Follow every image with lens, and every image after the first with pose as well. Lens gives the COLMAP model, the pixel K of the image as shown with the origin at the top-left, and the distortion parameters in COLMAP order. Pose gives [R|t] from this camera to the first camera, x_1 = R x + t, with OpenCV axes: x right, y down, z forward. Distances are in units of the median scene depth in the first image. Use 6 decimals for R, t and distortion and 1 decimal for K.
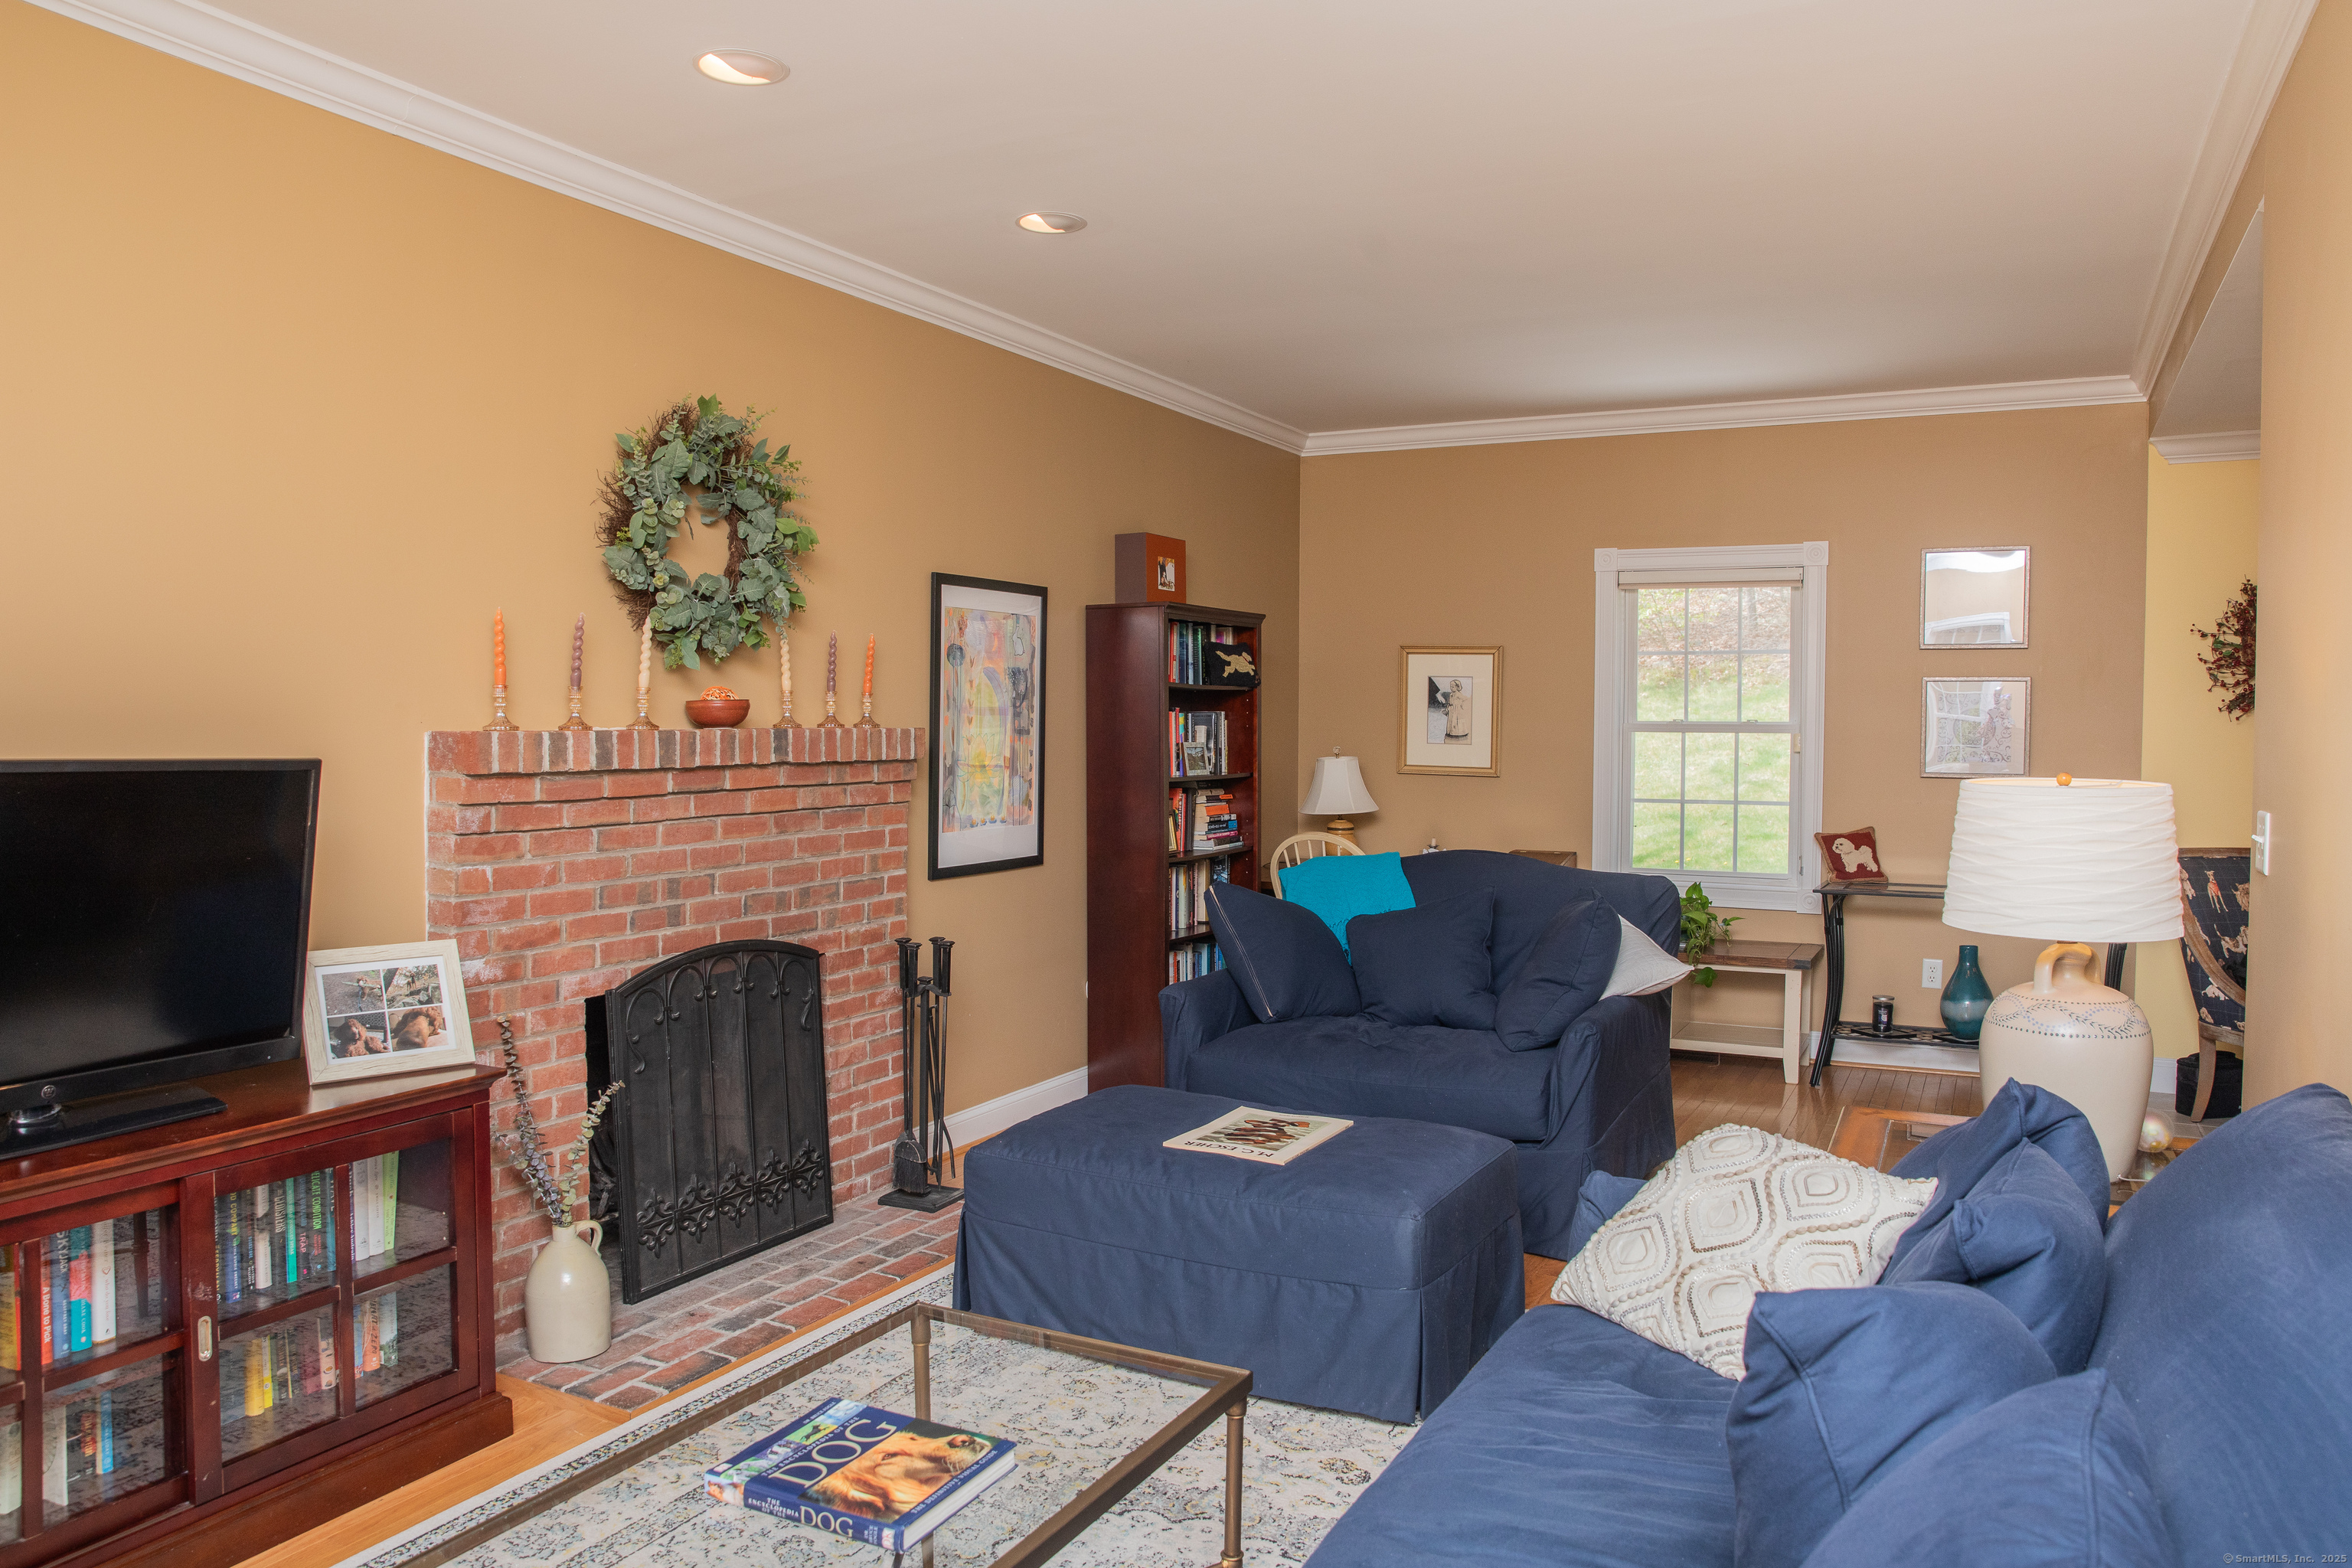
lens RADIAL K [[1640.1, 0, 1185.0], [0, 1640.1, 786.3], [0, 0, 1]] dist [-0.127529, 0.126883]
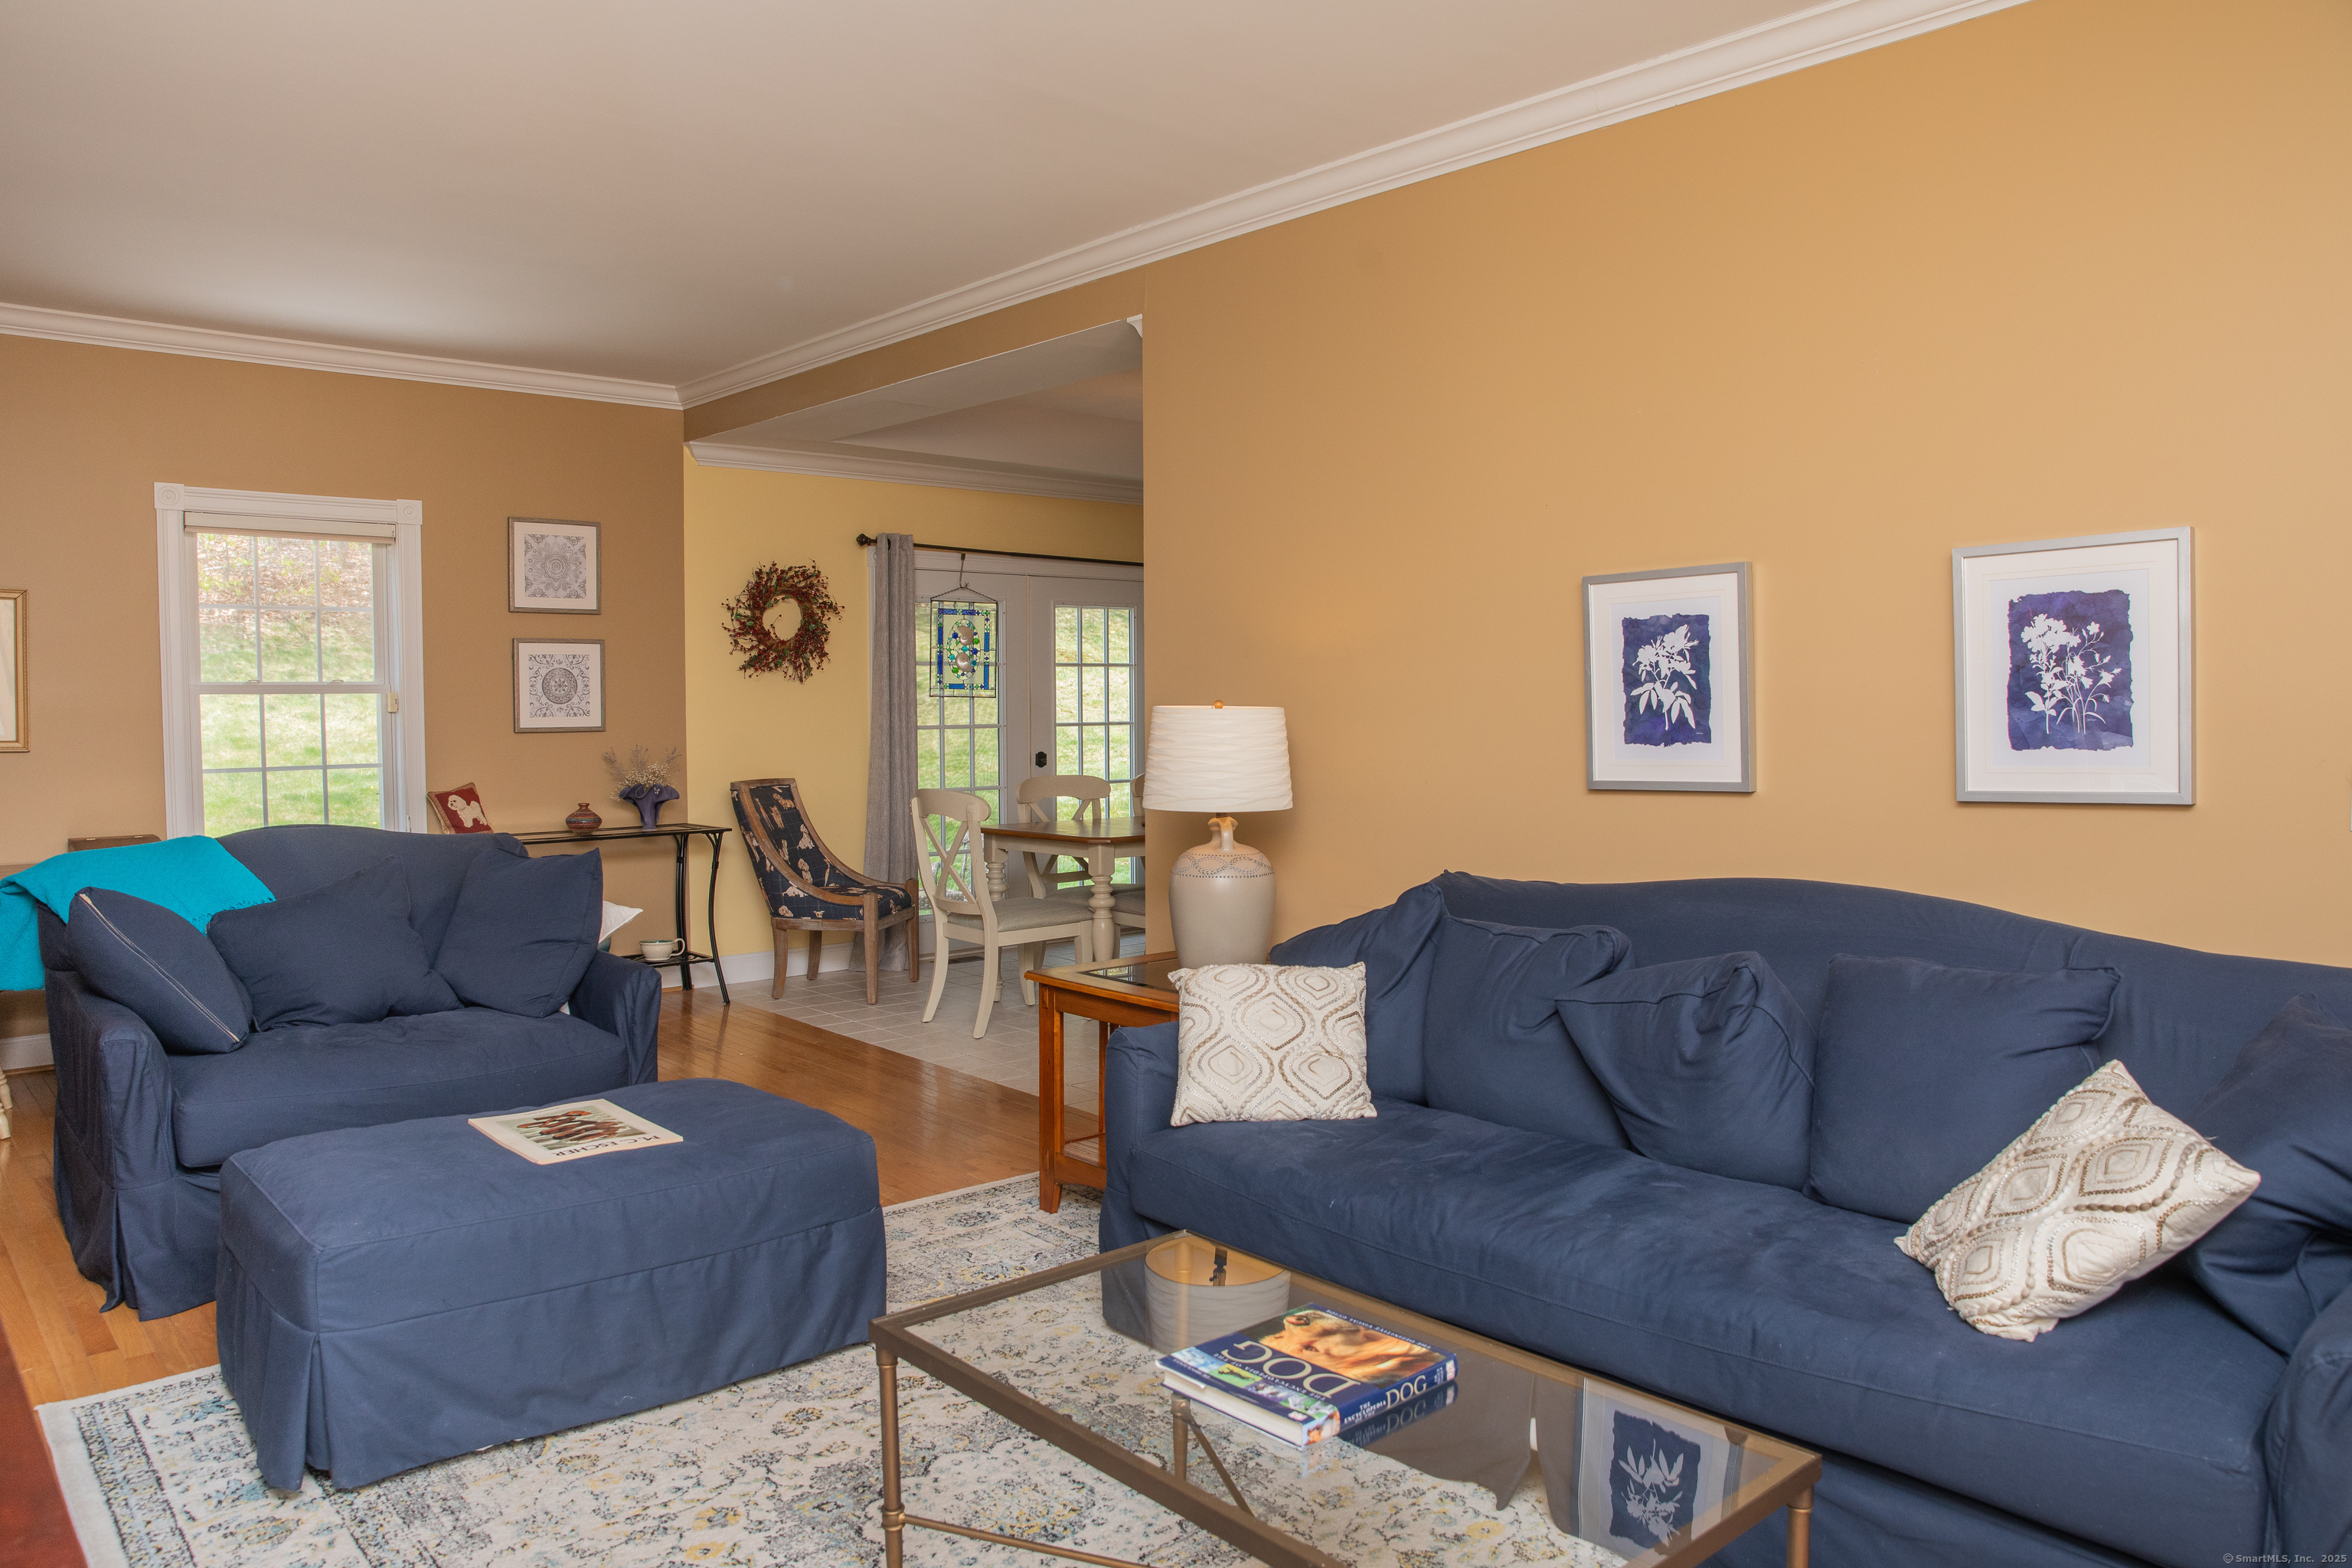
lens RADIAL K [[1606.8, 0, 1186.5], [0, 1606.8, 783.3], [0, 0, 1]] dist [-0.111853, 0.087179]
pose [[0.354312, -0.058064, 0.933323, -0.392305], [0.042044, 0.998050, 0.046130, -0.001816], [-0.934182, 0.022897, 0.356063, 0.234769]]
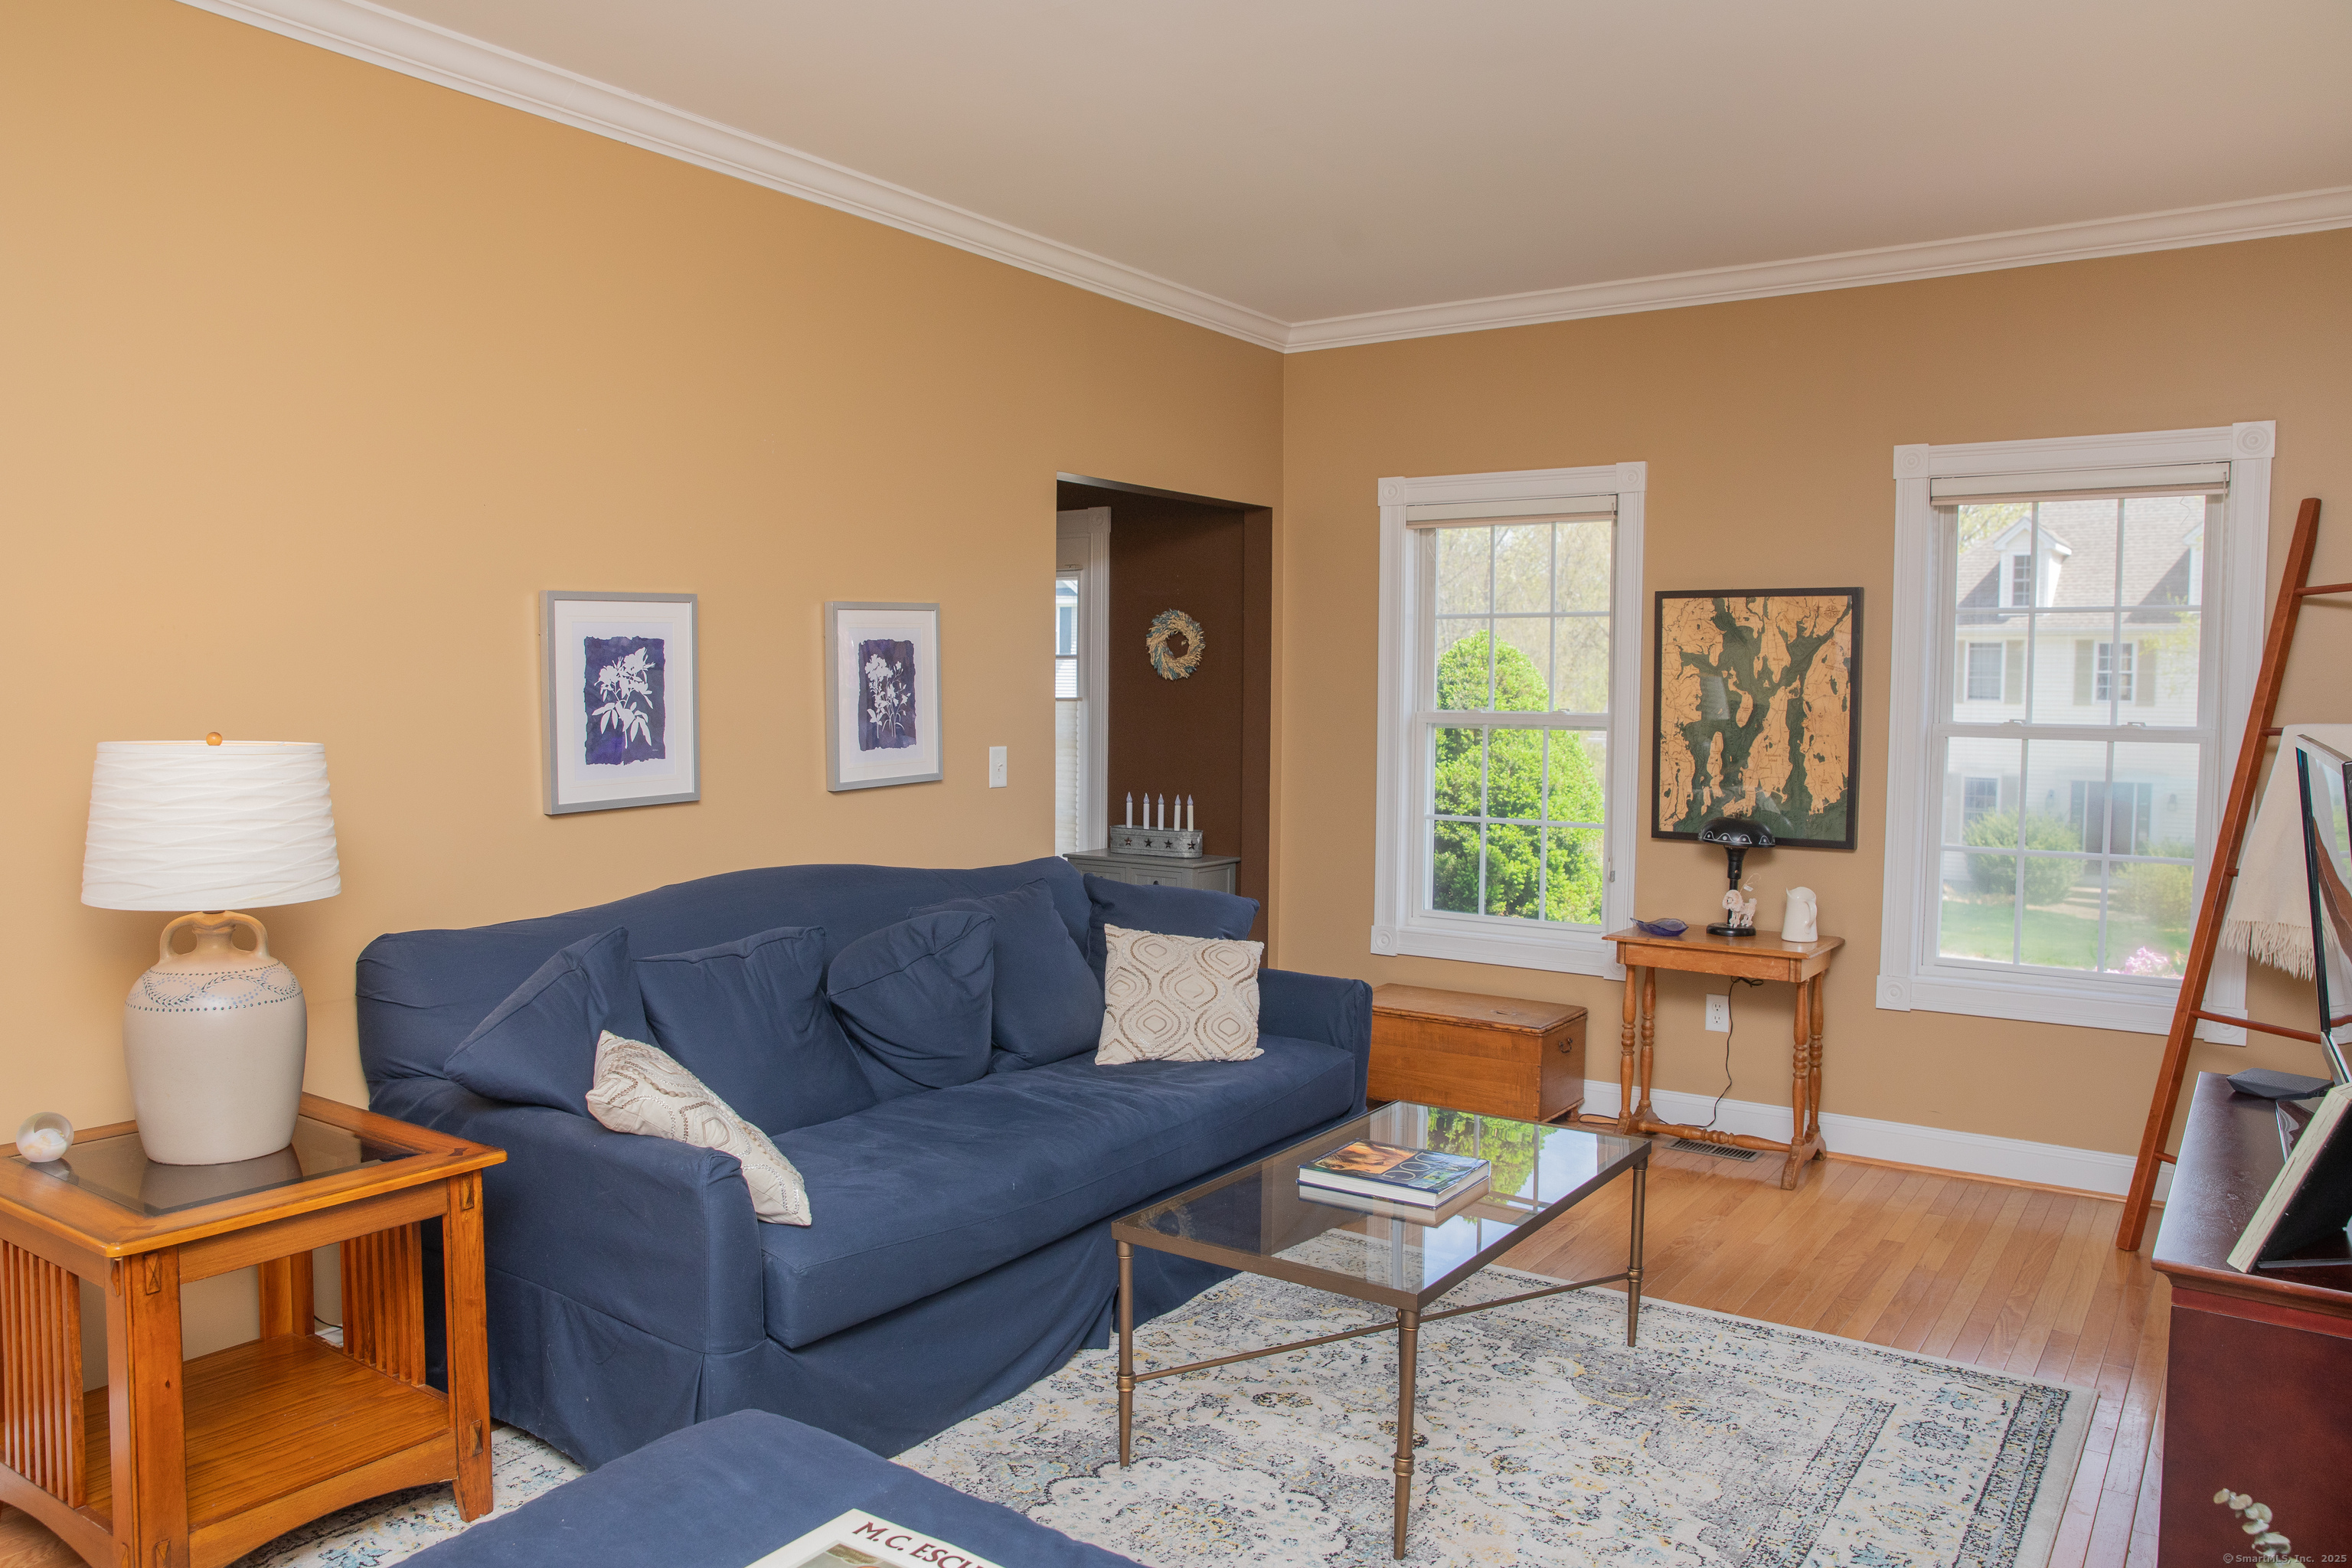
lens RADIAL K [[1606.8, 0, 1186.5], [0, 1606.8, 783.3], [0, 0, 1]] dist [-0.111853, 0.087179]
pose [[-0.990540, -0.025361, 0.134860, -0.066934], [-0.011653, 0.994769, 0.101478, -0.038044], [-0.136728, 0.098947, -0.985655, 0.855127]]
